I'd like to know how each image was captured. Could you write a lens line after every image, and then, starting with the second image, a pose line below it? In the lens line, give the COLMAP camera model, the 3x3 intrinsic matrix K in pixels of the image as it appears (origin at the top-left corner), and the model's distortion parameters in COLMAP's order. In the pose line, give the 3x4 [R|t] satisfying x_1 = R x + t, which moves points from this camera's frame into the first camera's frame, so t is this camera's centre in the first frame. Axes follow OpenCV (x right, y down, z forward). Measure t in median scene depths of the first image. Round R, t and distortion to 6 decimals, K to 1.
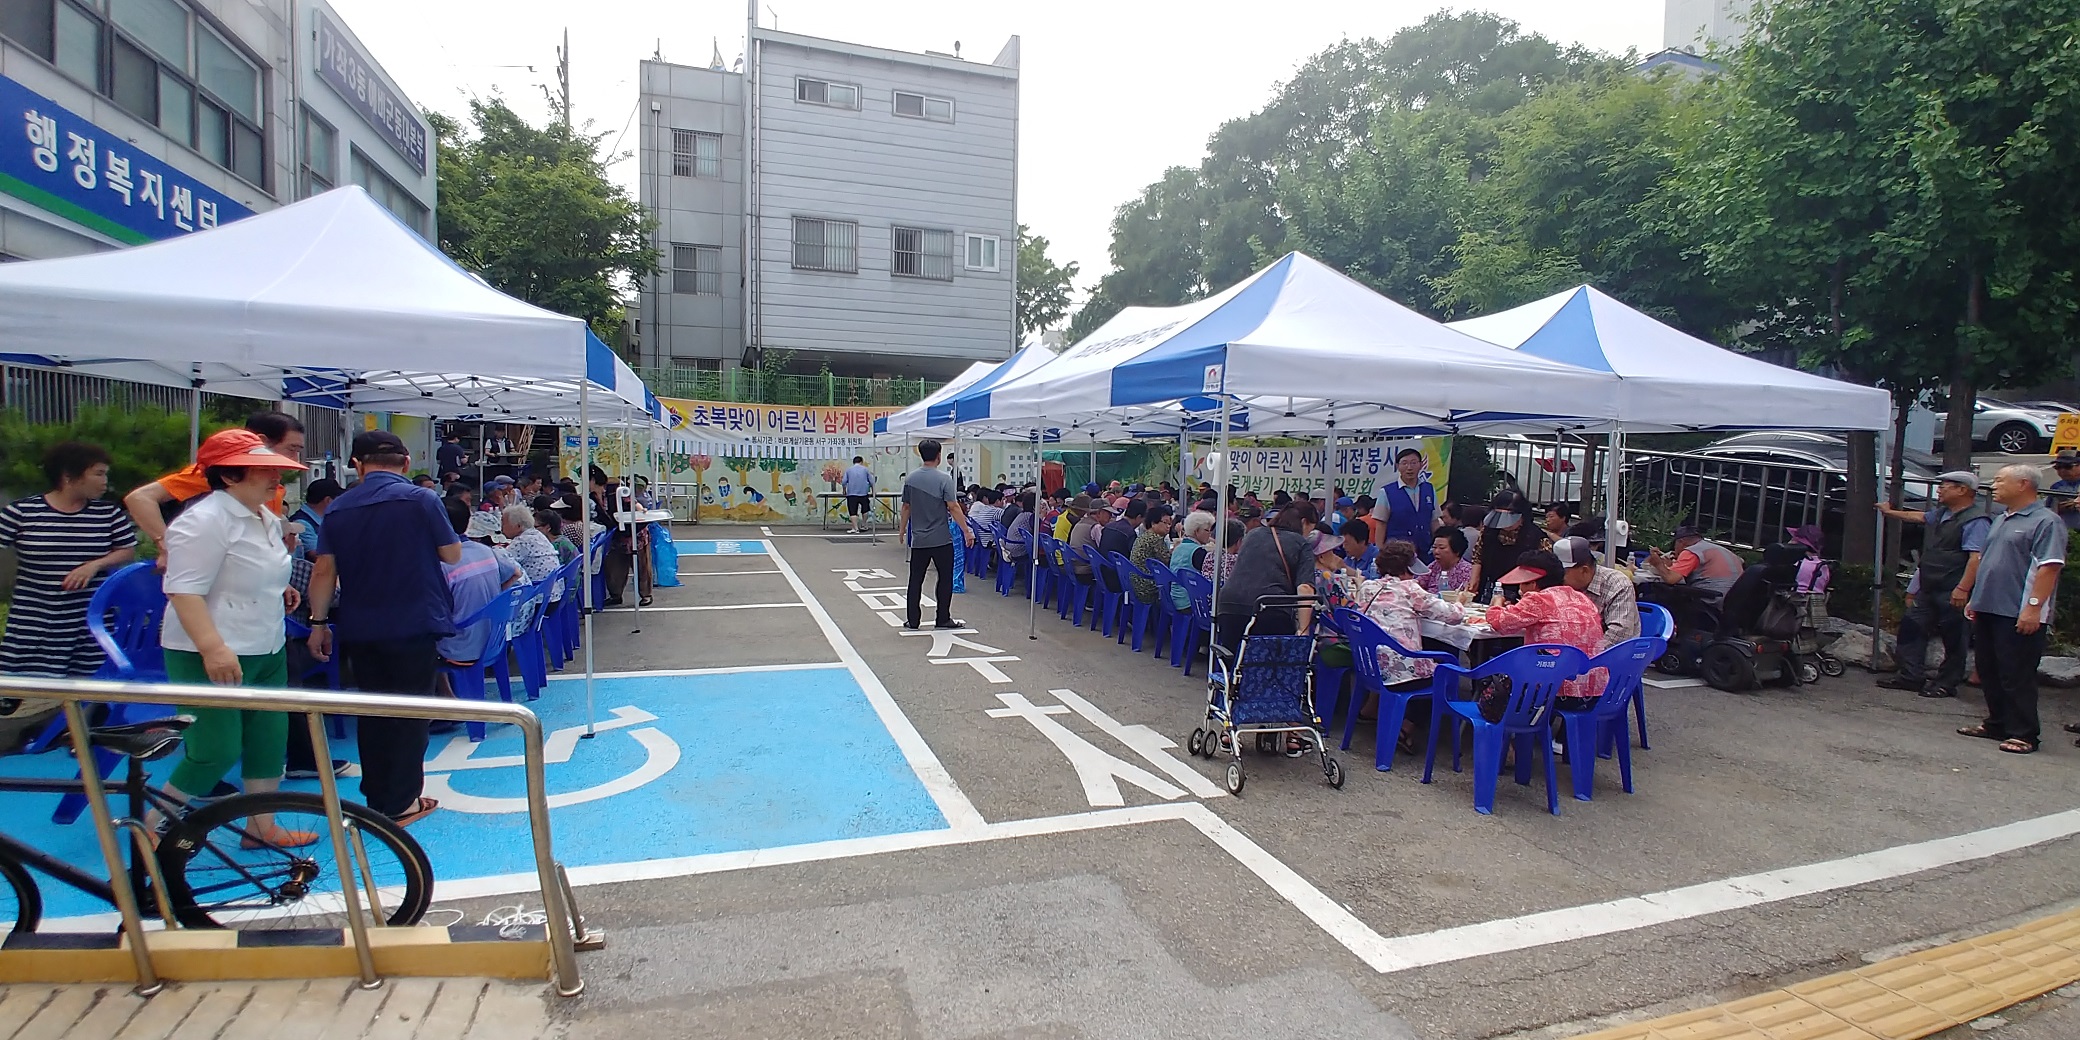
lens RADIAL K [[927.7, 0, 1031.9], [0, 927.7, 520.4], [0, 0, 1]] dist [0.025406, 0.000163]
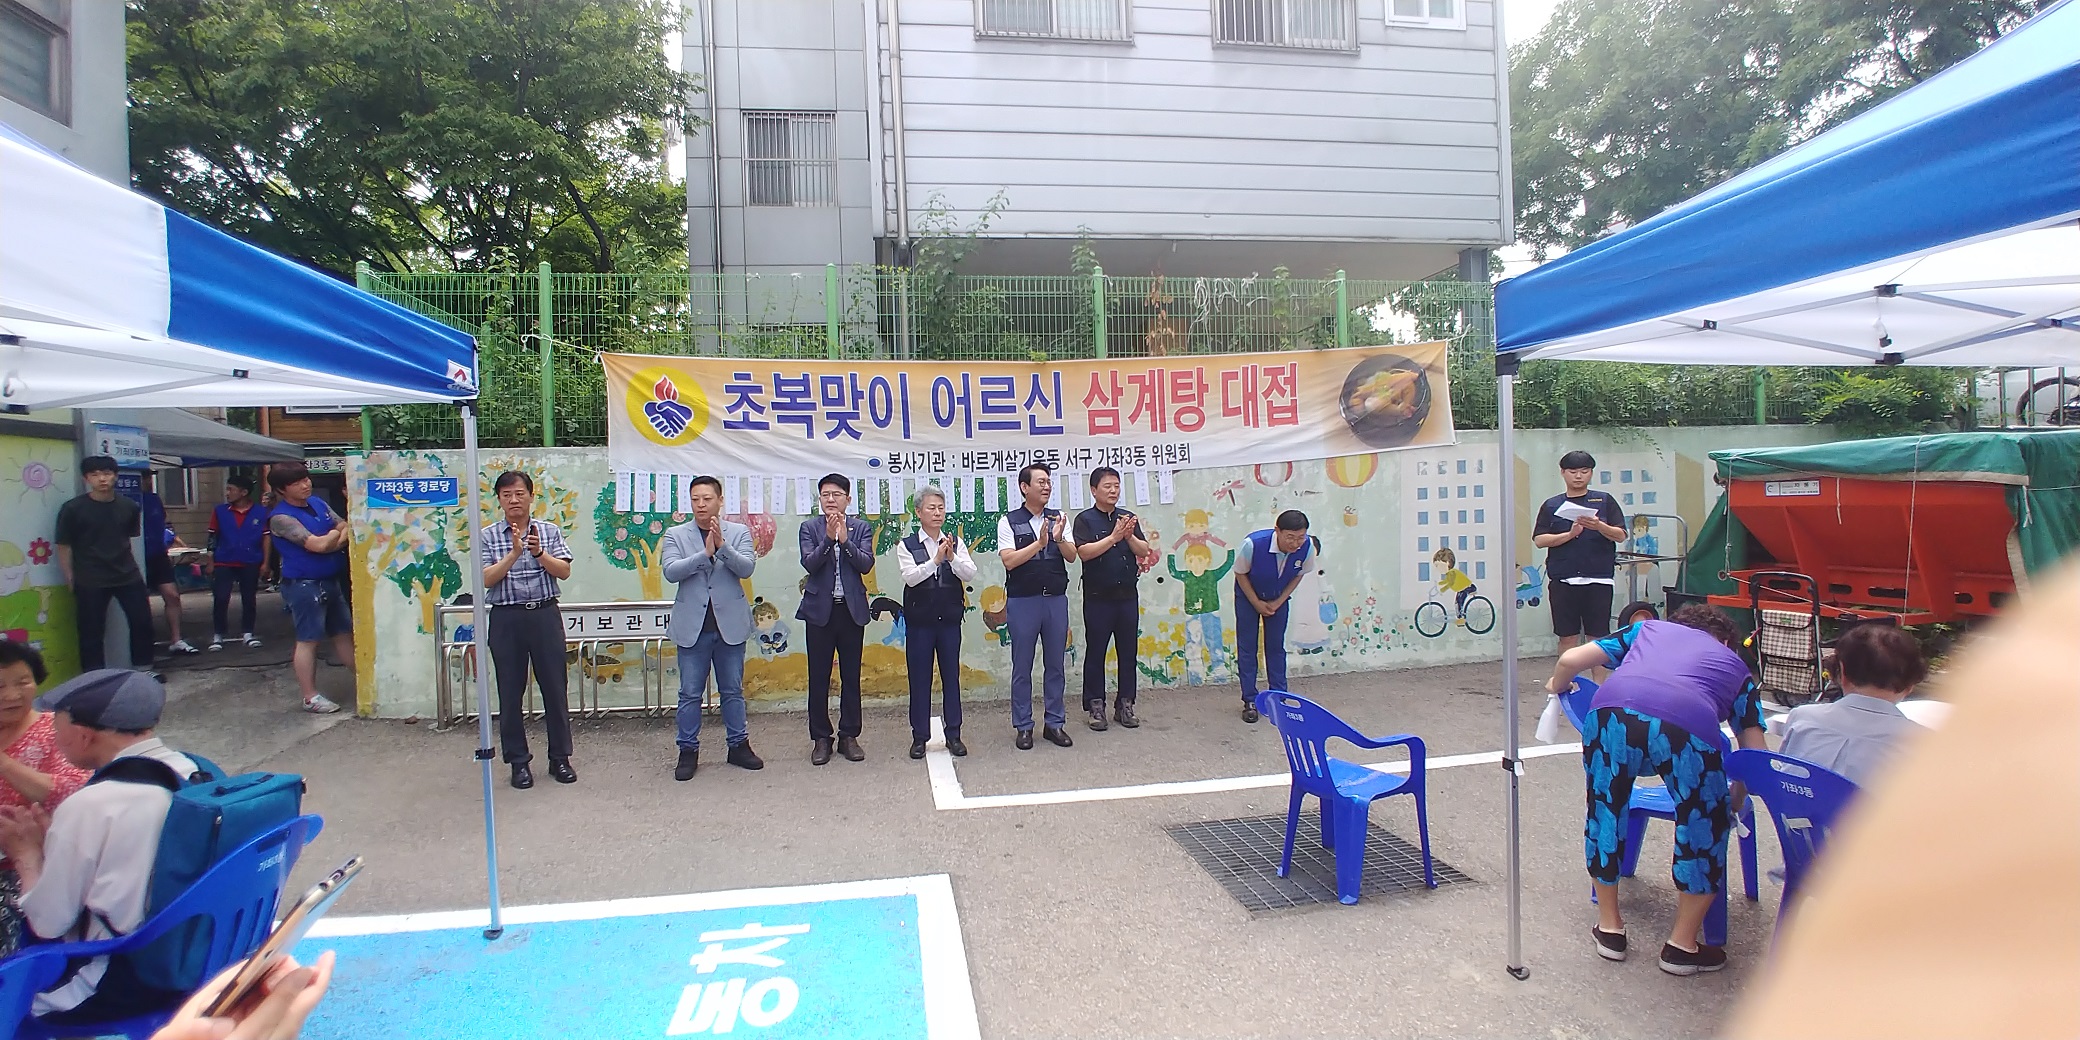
lens RADIAL K [[927.7, 0, 1031.9], [0, 927.7, 512.6], [0, 0, 1]] dist [0.025406, 0.000163]
pose [[0.984579, -0.047288, -0.168428, -0.178431], [0.038326, 0.997691, -0.056070, -0.043914], [0.170690, 0.048750, 0.984118, 0.625265]]
